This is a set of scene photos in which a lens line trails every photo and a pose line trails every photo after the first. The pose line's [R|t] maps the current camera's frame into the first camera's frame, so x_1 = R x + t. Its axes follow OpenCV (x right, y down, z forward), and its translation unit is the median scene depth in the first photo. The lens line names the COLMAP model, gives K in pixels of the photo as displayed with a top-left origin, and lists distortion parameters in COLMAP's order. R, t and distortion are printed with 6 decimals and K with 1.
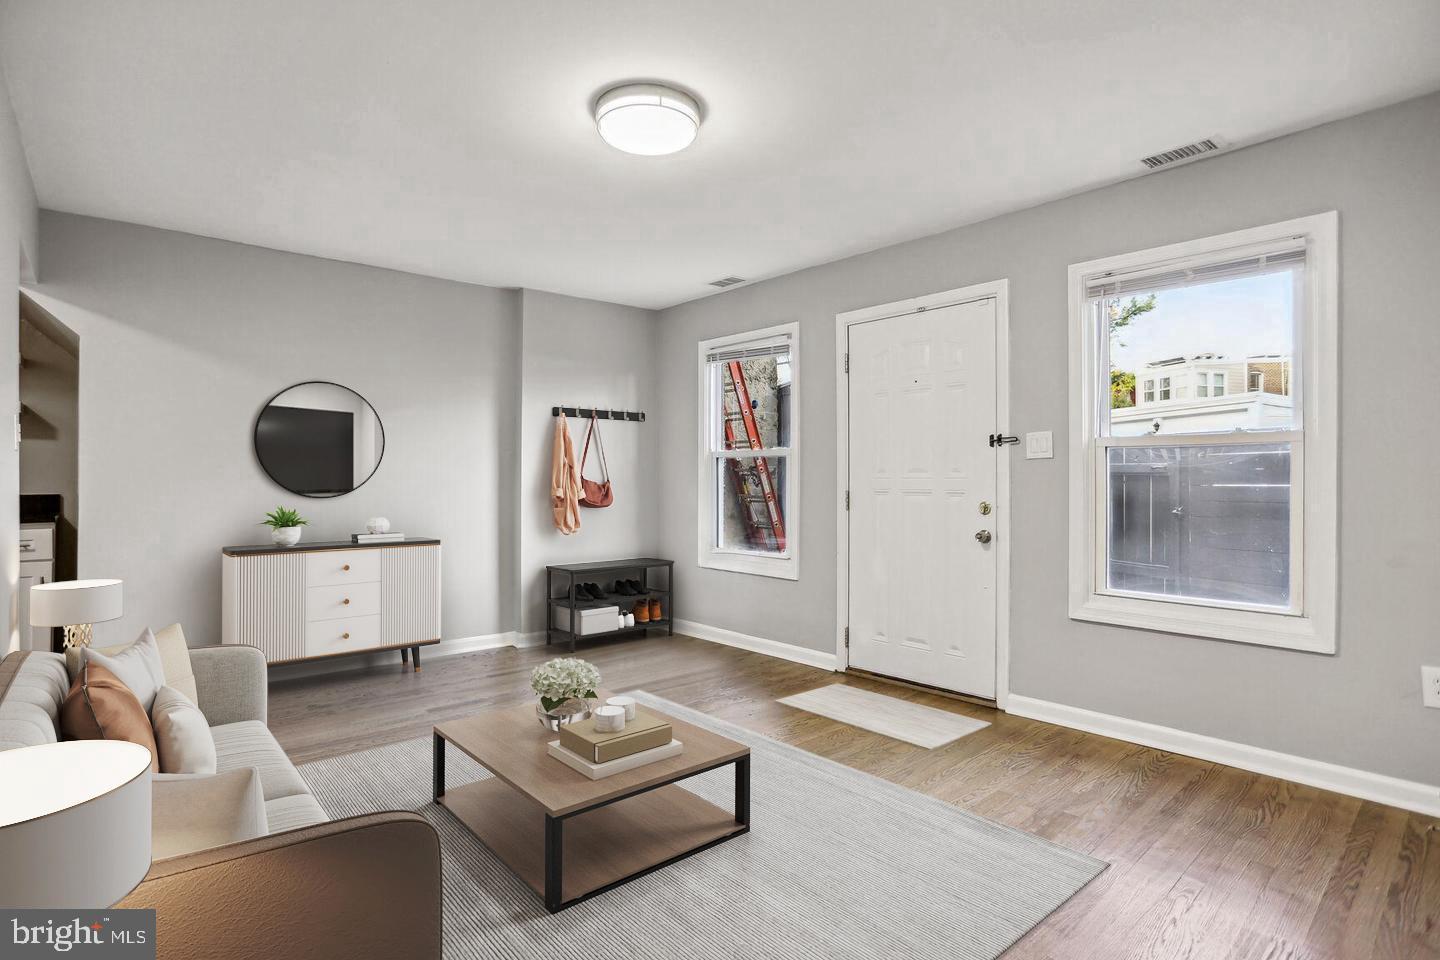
lens RADIAL K [[701.9, 0, 710.1], [0, 701.9, 484.4], [0, 0, 1]] dist [0.001089, 0.000579]
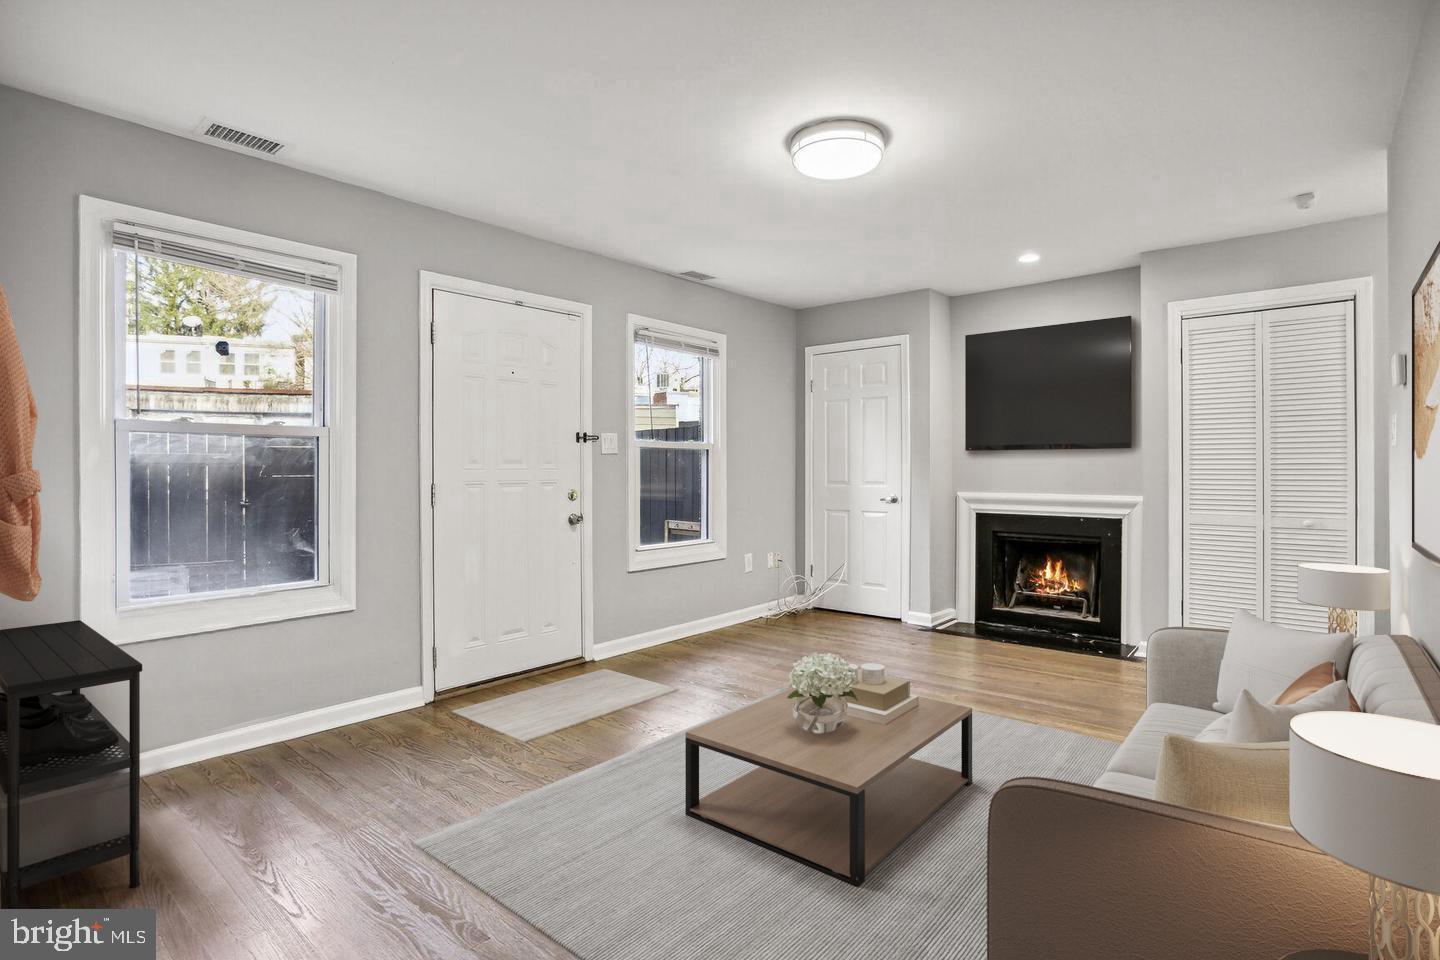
lens RADIAL K [[730.7, 0, 721.3], [0, 730.7, 471.5], [0, 0, 1]] dist [0.000338, 0.000341]
pose [[-0.099580, -0.003237, 0.995024, -0.748969], [0.010016, 0.999941, 0.004256, -0.006988], [-0.994979, 0.010390, -0.099542, 0.783716]]
